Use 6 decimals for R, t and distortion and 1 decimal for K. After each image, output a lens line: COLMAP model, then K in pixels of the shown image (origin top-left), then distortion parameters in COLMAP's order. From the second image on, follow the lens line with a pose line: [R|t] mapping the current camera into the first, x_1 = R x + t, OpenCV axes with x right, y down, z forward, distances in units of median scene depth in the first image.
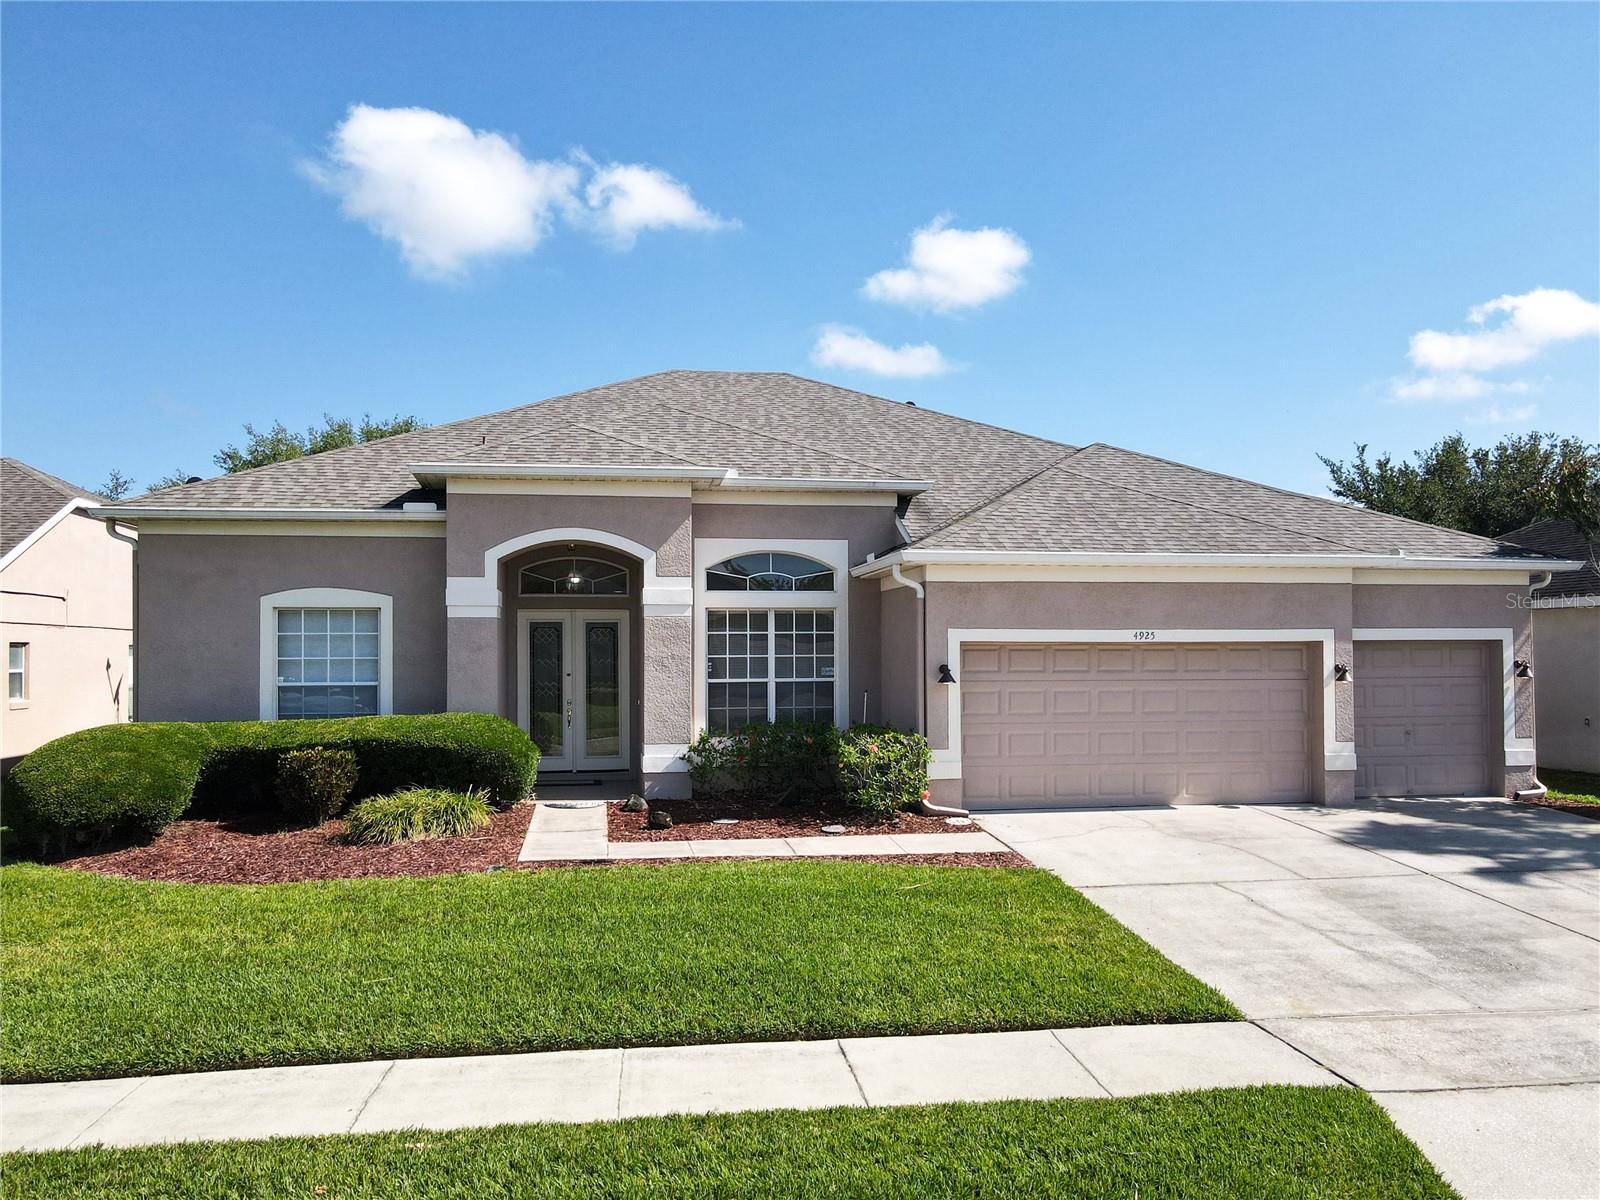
lens RADIAL K [[1179.5, 0, 799.0], [0, 1179.5, 592.3], [0, 0, 1]] dist [0.015331, 0.005853]
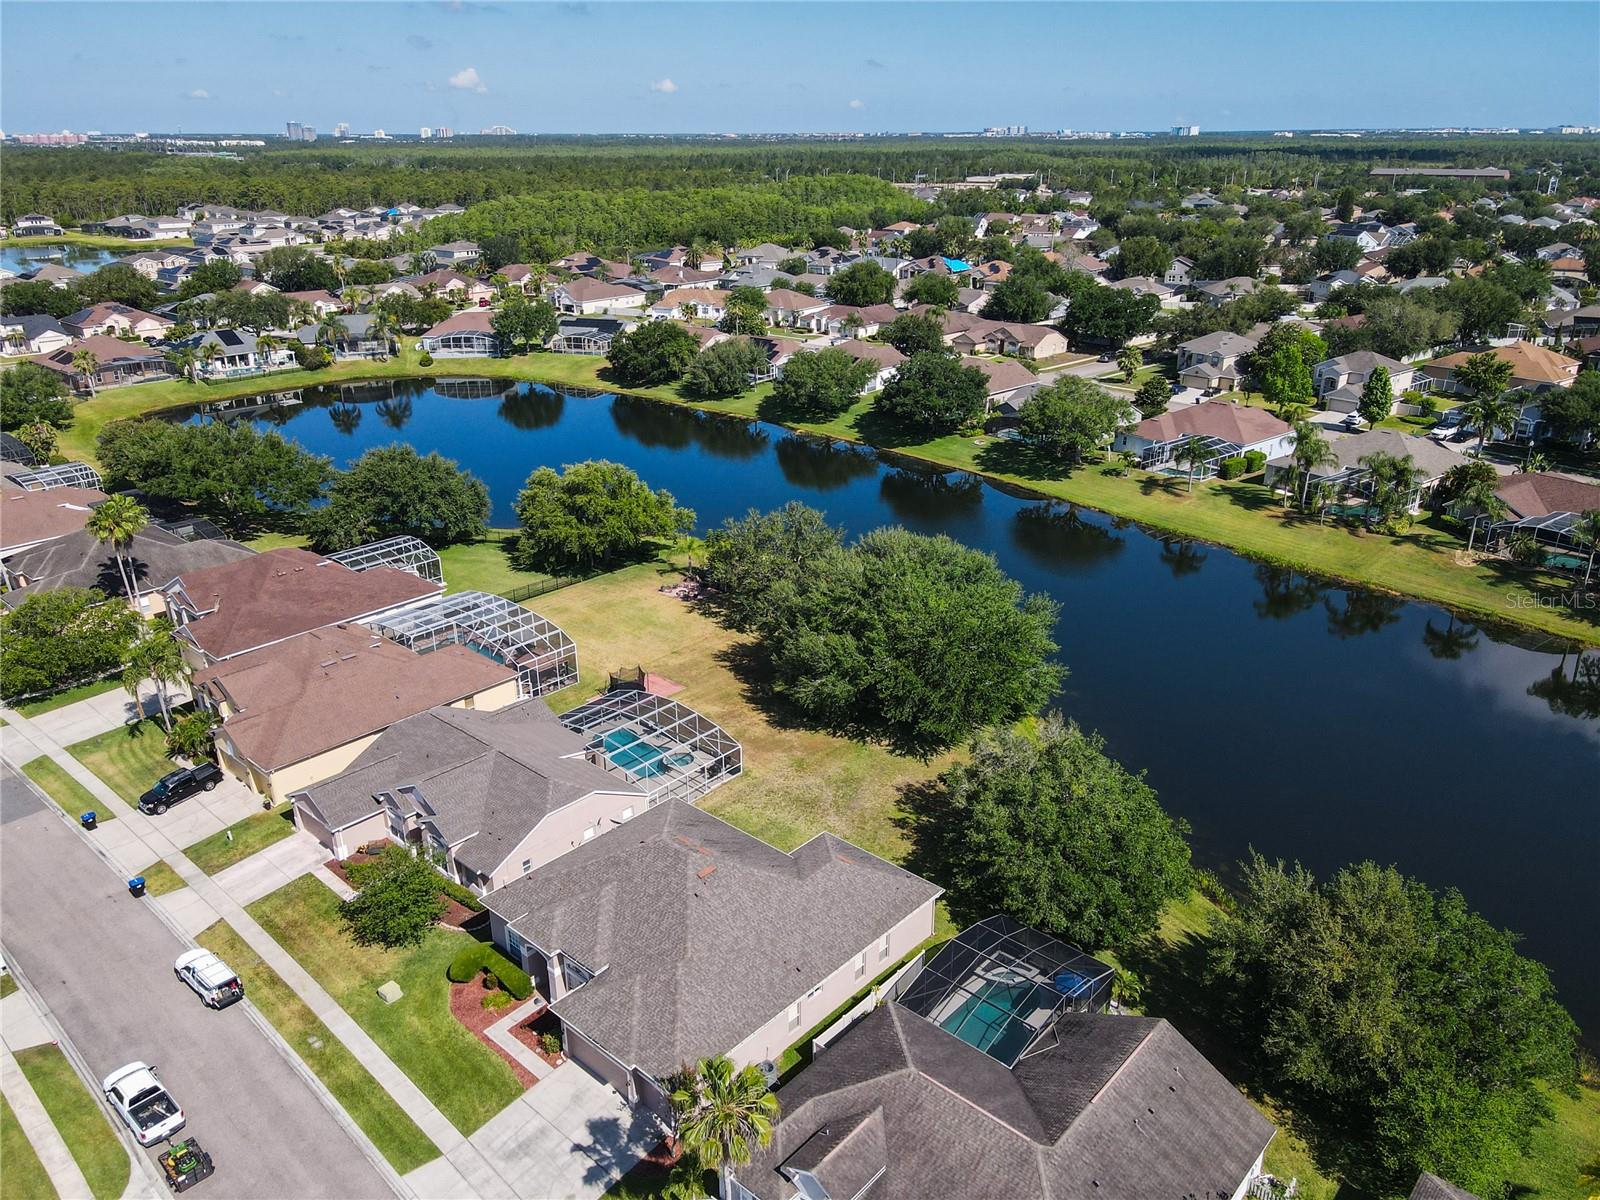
lens RADIAL K [[1189.4, 0, 794.0], [0, 1189.4, 582.2], [0, 0, 1]] dist [0.000086, 0.025003]
pose [[0.620578, 0.282496, -0.731491, 3.166907], [0.036653, 0.921382, 0.386926, -2.910688], [0.783288, -0.266929, 0.561435, -0.315069]]
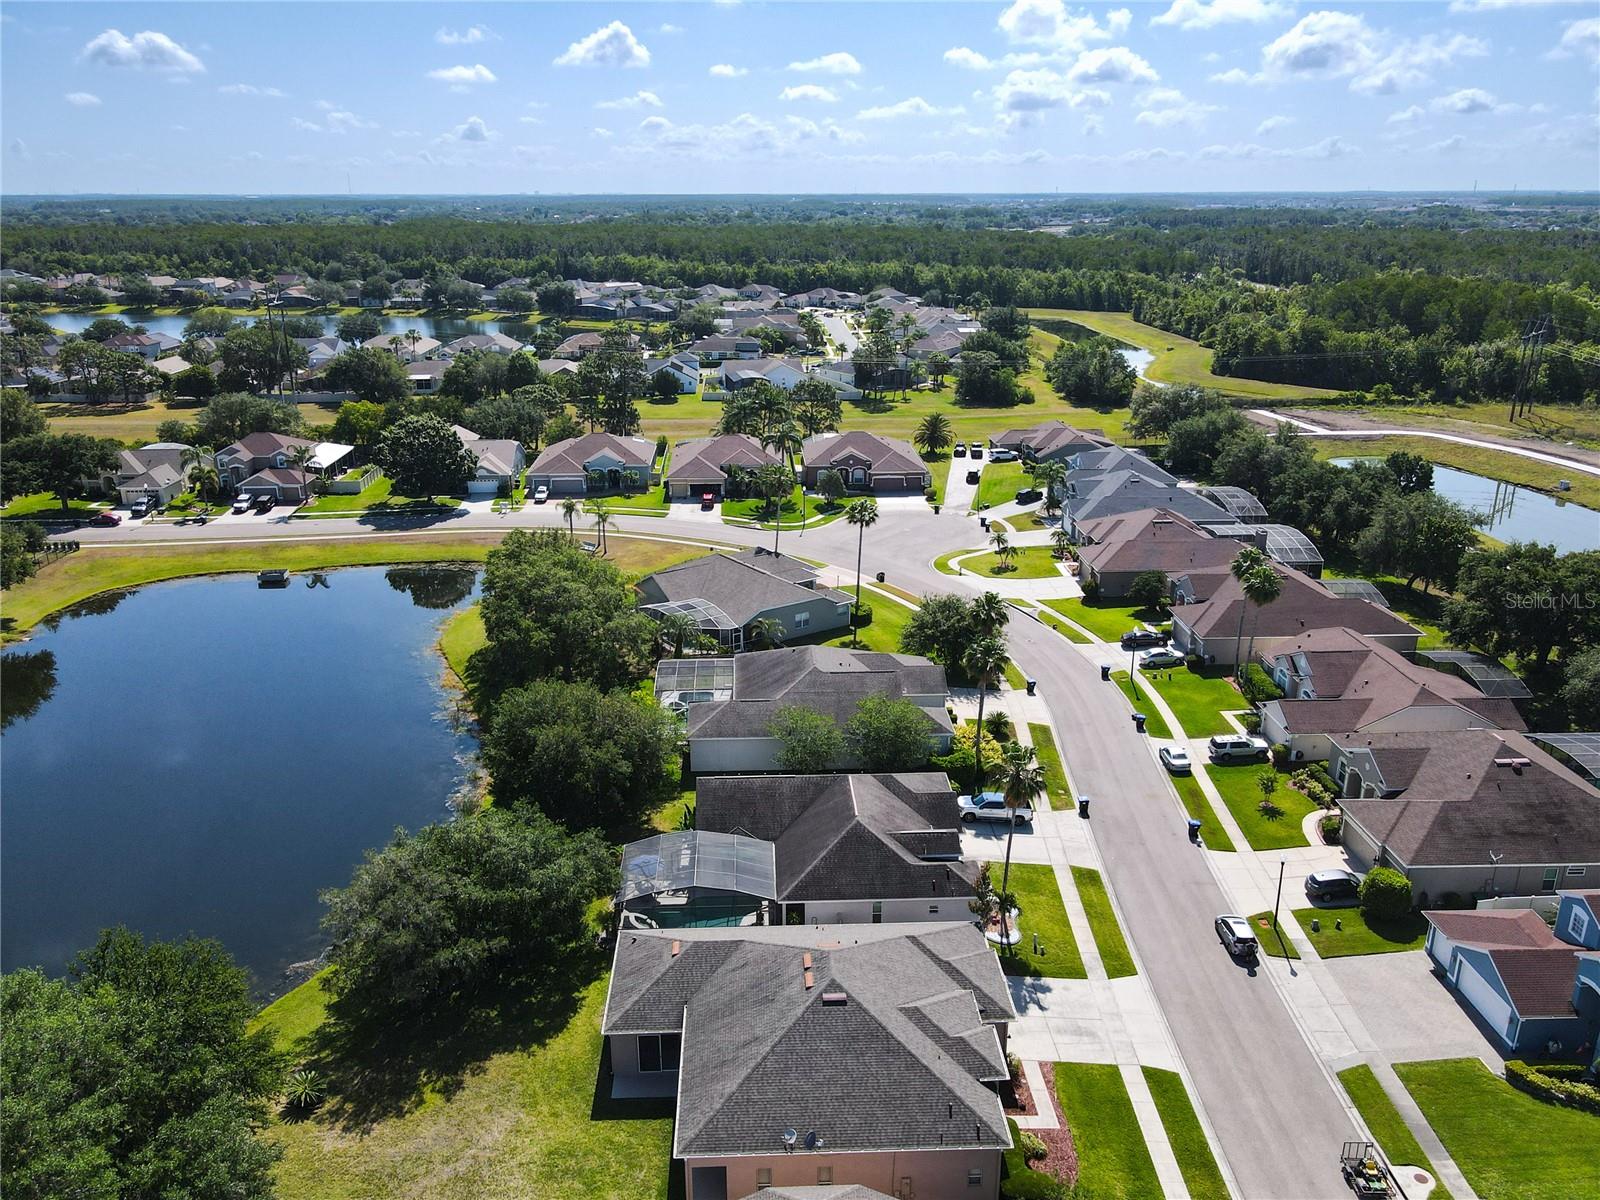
lens RADIAL K [[1223.1, 0, 797.7], [0, 1223.1, 595.4], [0, 0, 1]] dist [0.013776, 0.012293]
pose [[0.130149, -0.306493, 0.942933, -3.650297], [-0.044896, 0.948225, 0.314410, -2.787356], [-0.990477, -0.083254, 0.109650, 1.343061]]
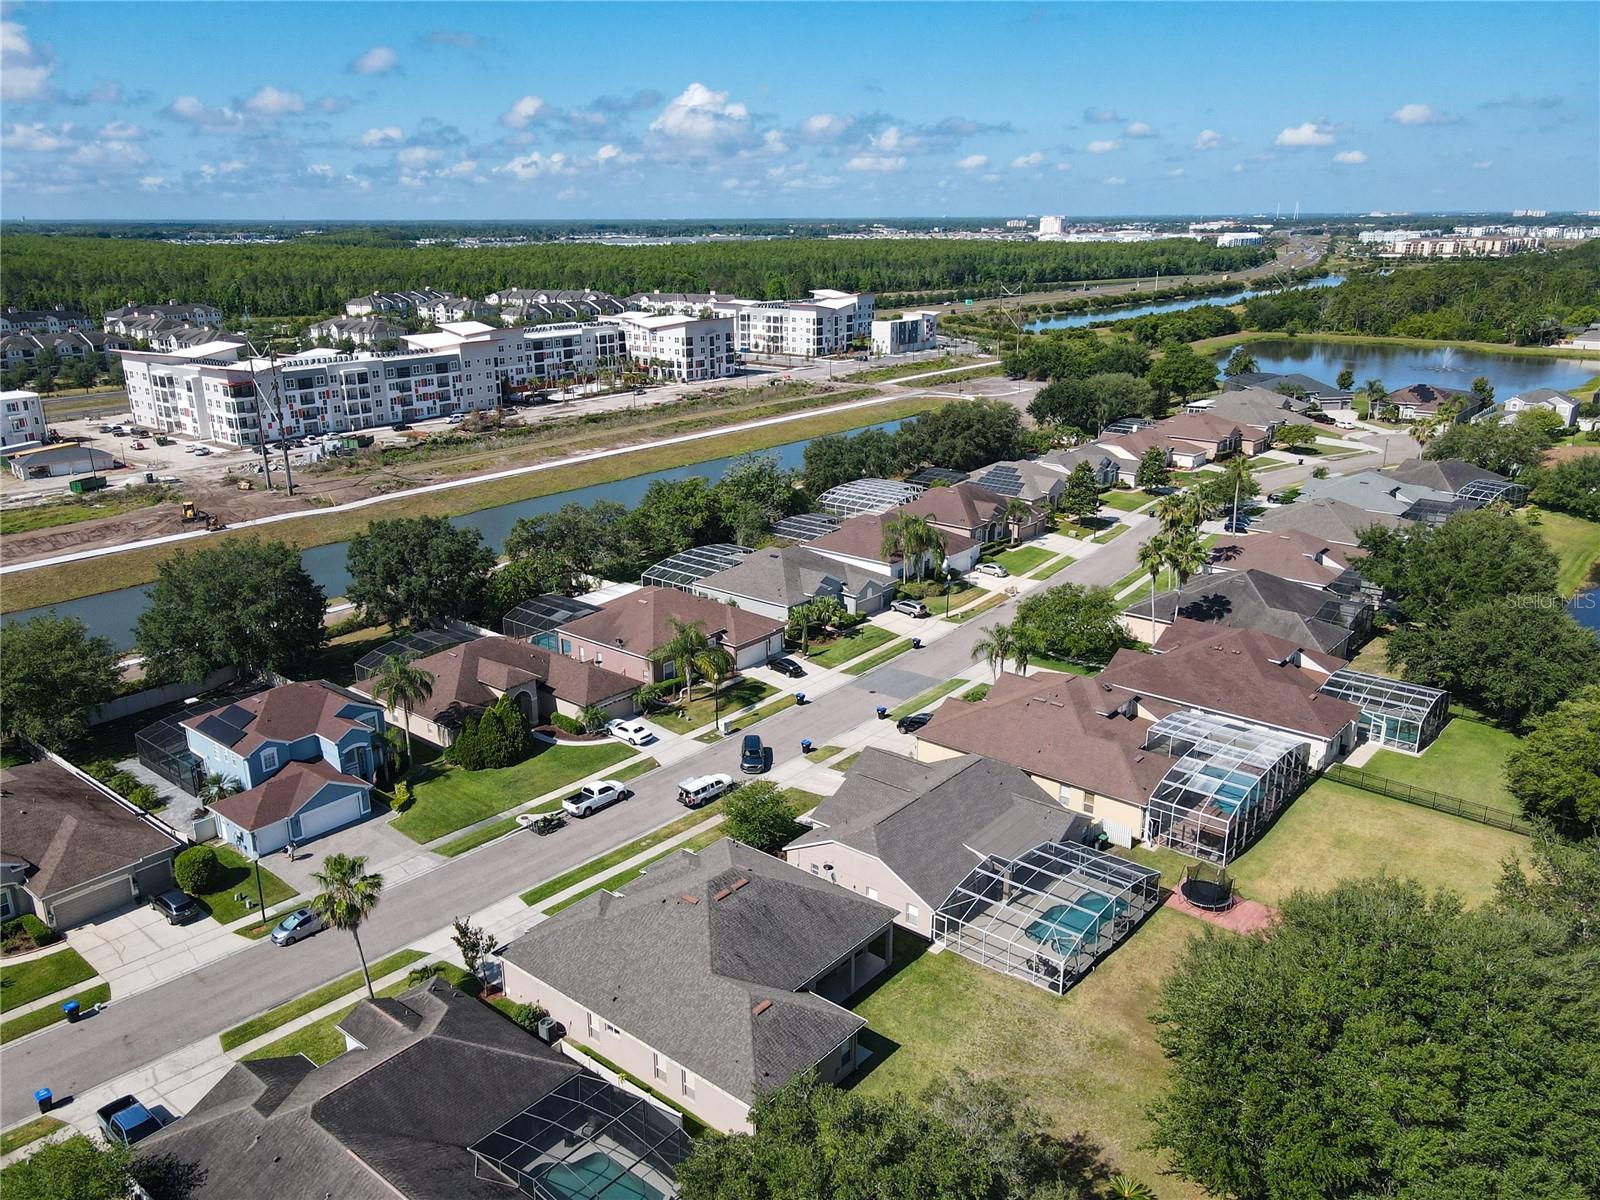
lens RADIAL K [[1223.1, 0, 797.7], [0, 1223.1, 595.4], [0, 0, 1]] dist [0.013776, 0.012293]
pose [[-0.757858, 0.202997, -0.620035, 2.530828], [0.039294, 0.962839, 0.267202, -2.714096], [0.651235, 0.178138, -0.737672, 5.270533]]
